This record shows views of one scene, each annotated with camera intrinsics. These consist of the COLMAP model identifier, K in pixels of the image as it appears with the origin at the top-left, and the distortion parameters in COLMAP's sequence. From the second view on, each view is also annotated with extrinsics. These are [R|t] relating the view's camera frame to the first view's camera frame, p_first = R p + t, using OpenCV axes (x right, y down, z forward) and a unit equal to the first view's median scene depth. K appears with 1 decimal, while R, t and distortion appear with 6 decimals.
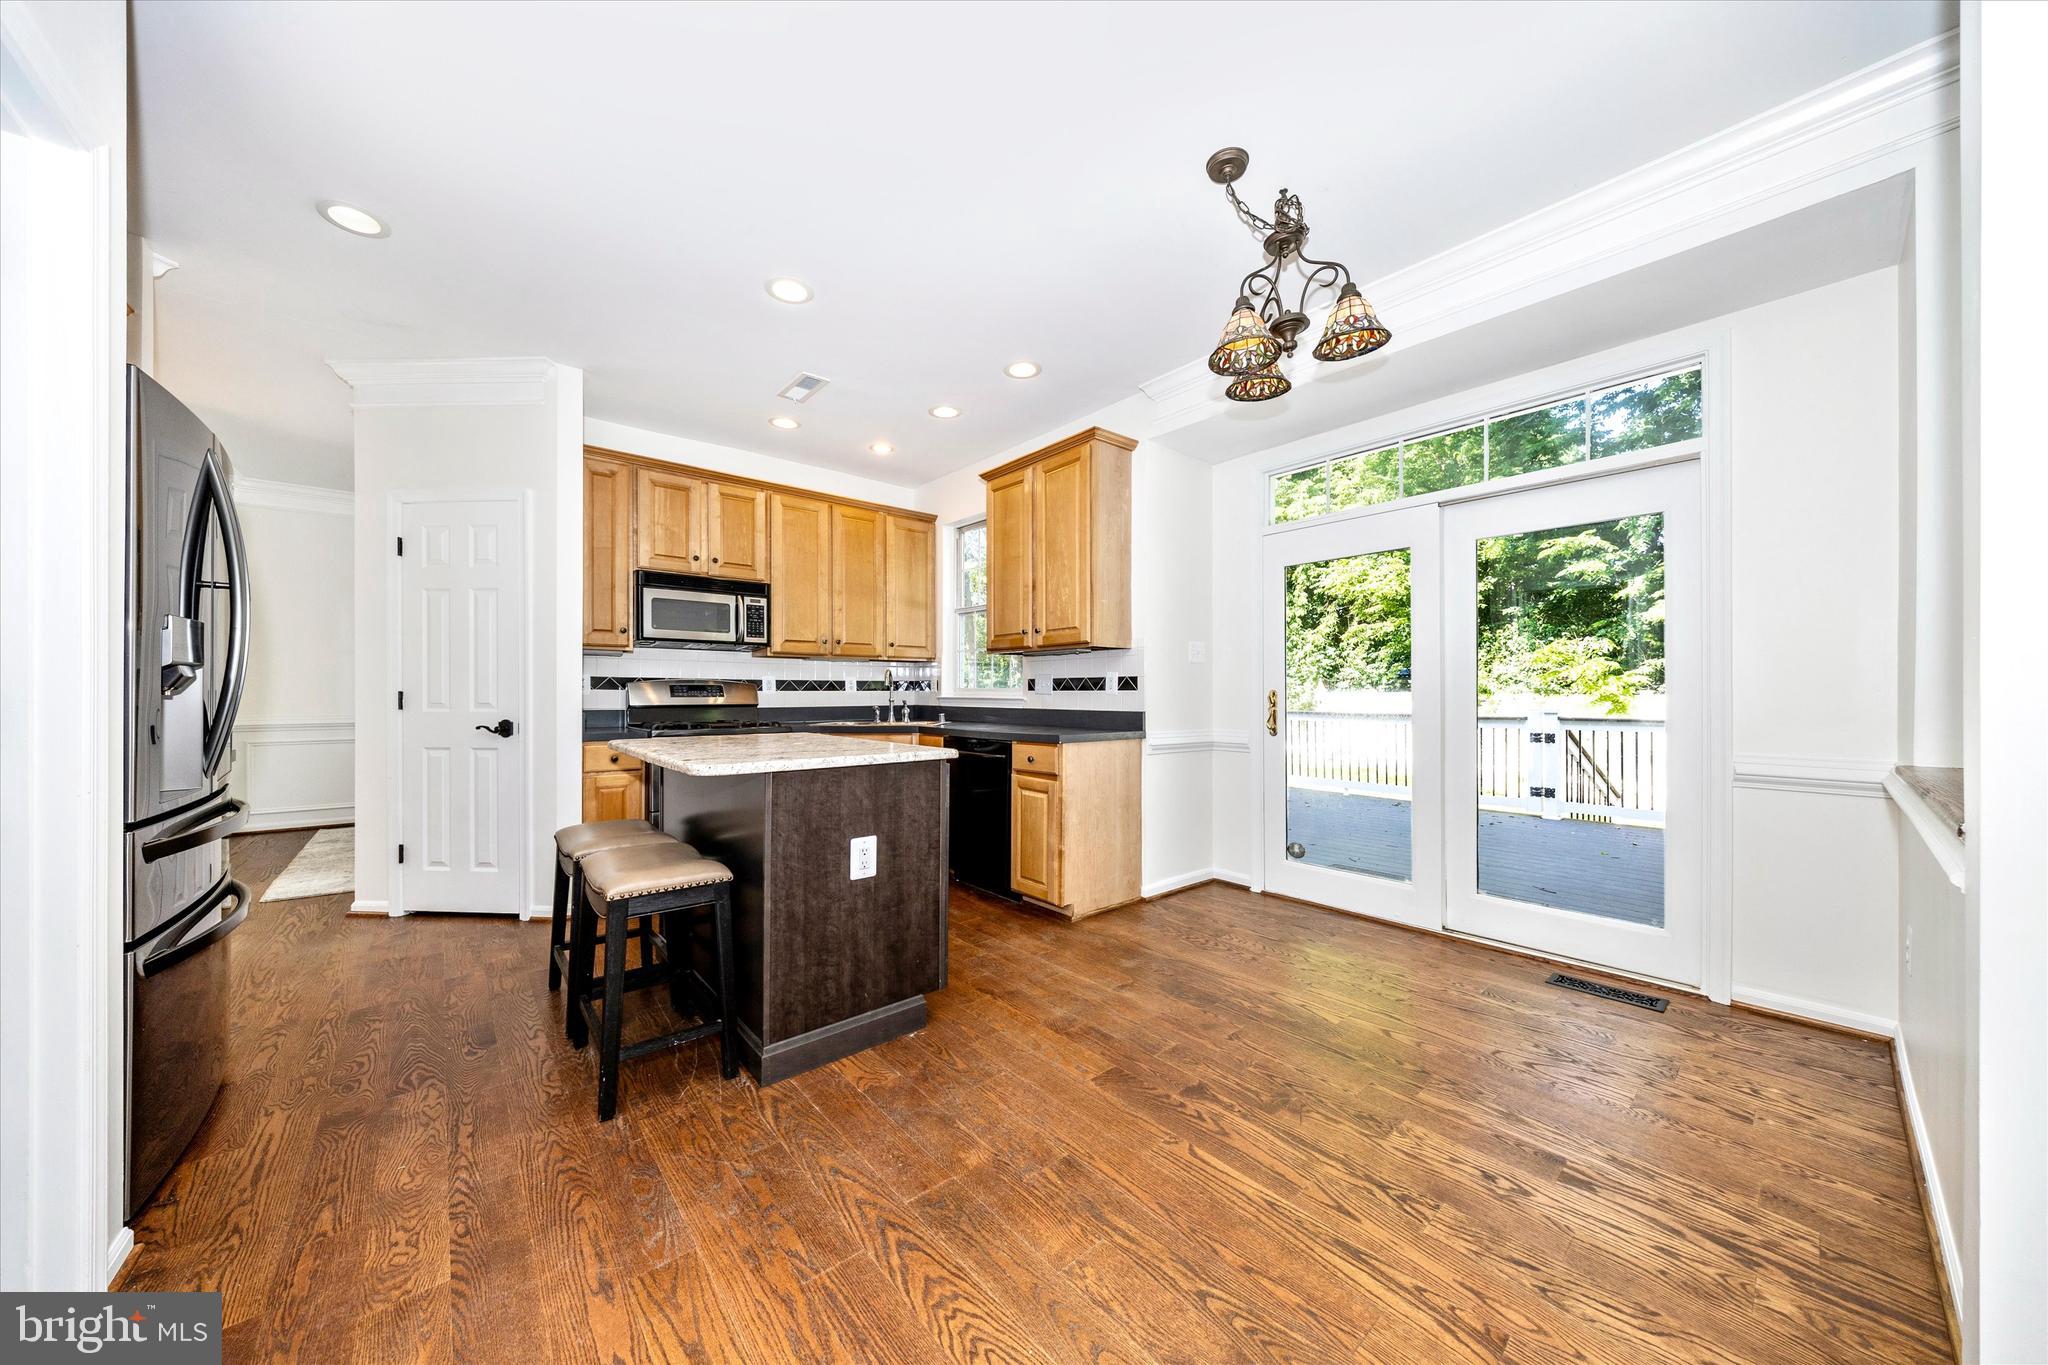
lens RADIAL K [[689.4, 0, 1034.5], [0, 689.4, 694.2], [0, 0, 1]] dist [-0.001944, -0.000765]
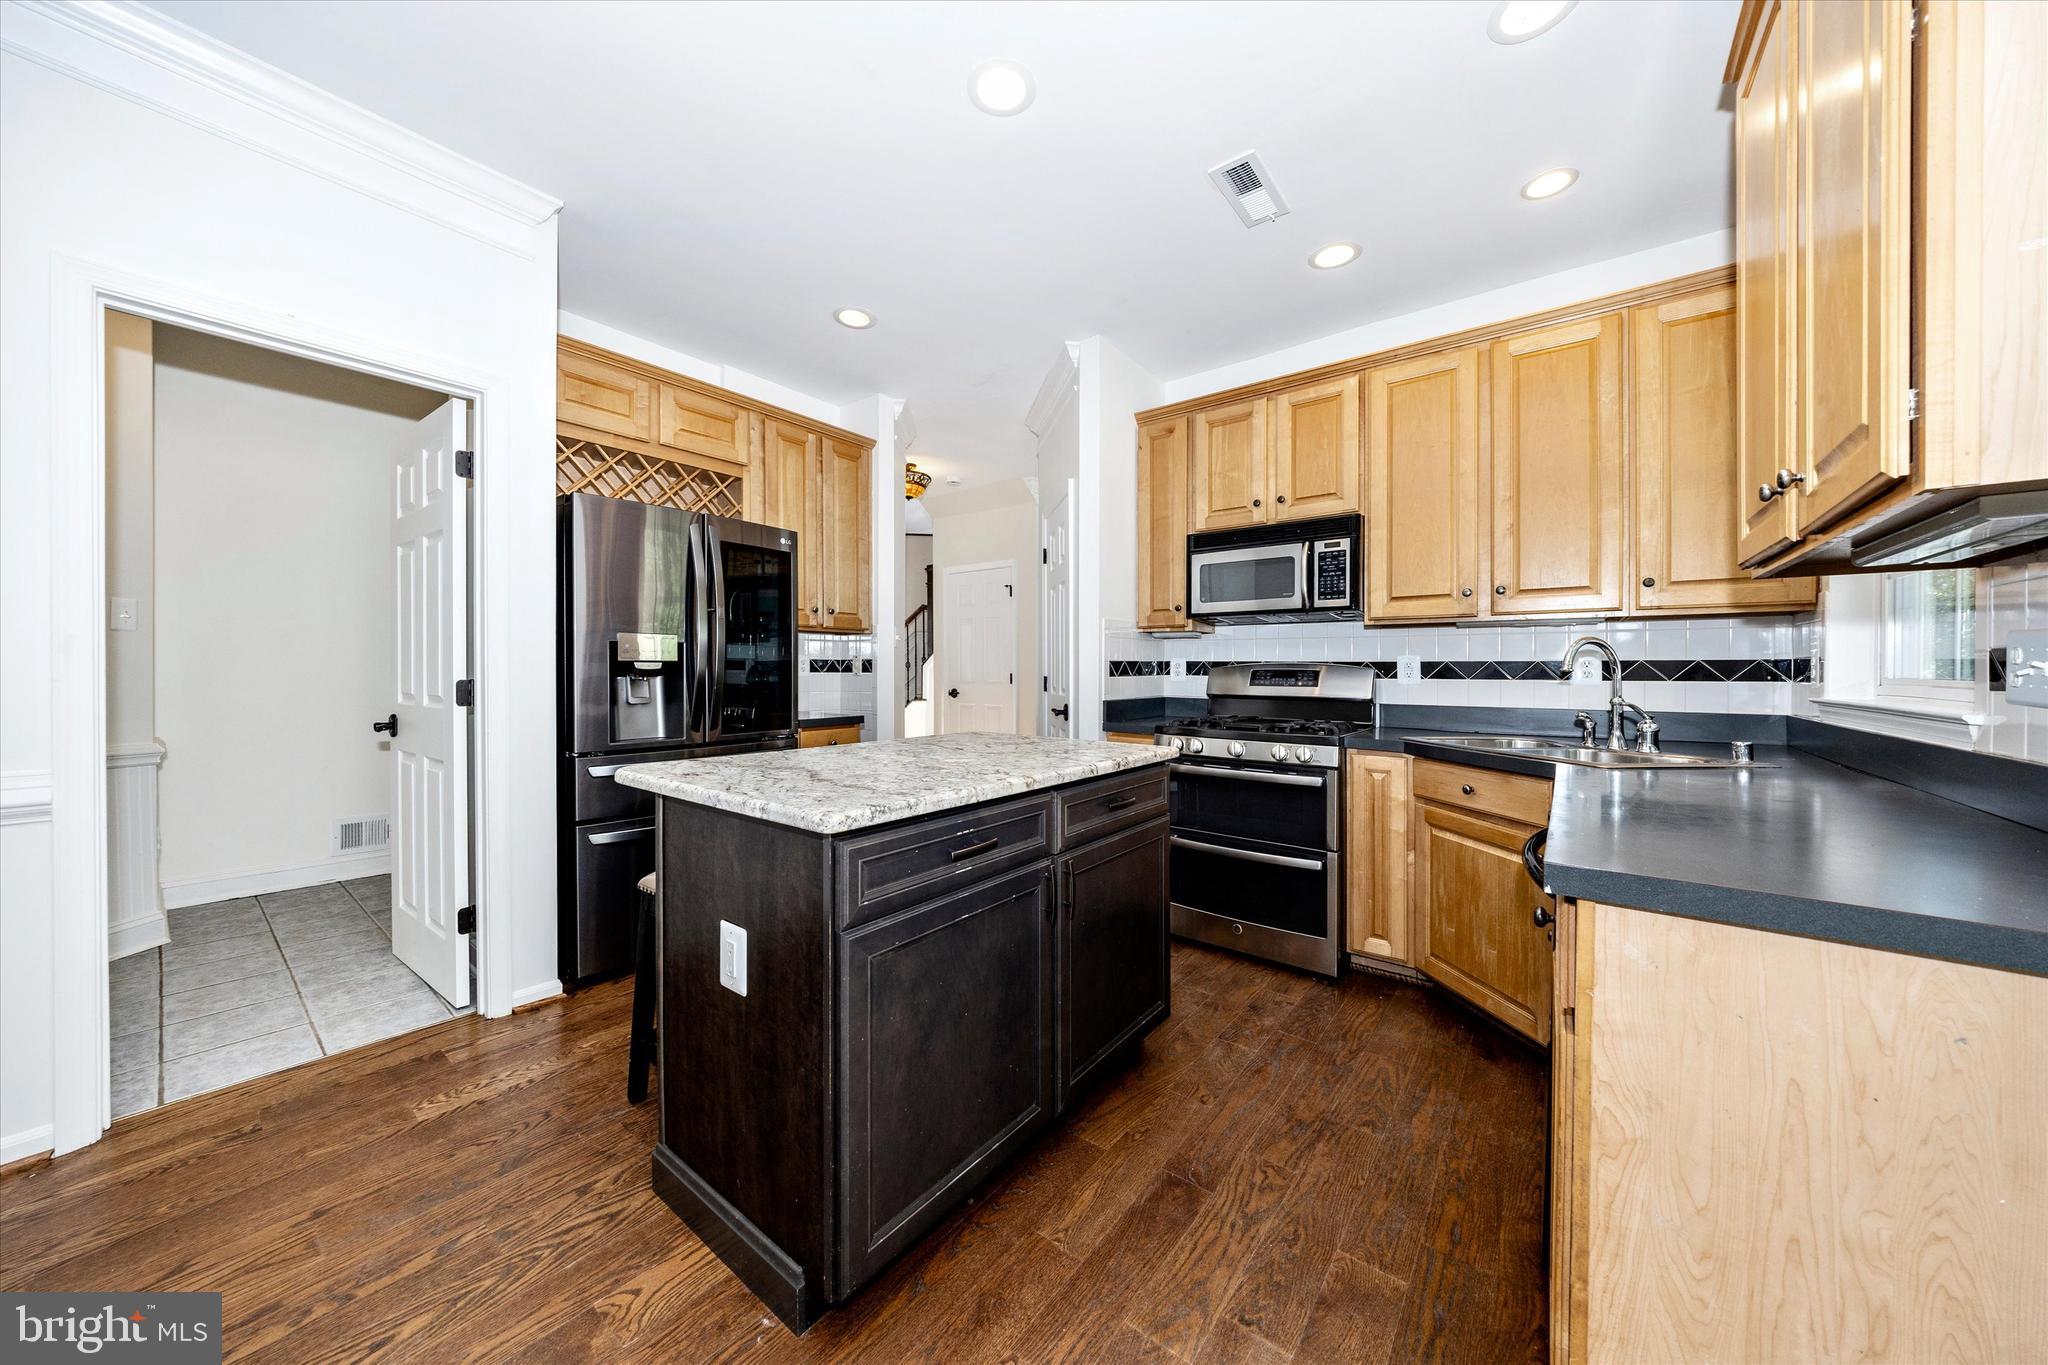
lens RADIAL K [[689.4, 0, 1006.6], [0, 689.4, 678.8], [0, 0, 1]] dist [-0.001944, -0.000765]
pose [[0.179296, 0.013532, -0.983702, 0.216103], [-0.008649, 0.999888, 0.012179, -0.011048], [0.983757, 0.006324, 0.179393, 0.616917]]
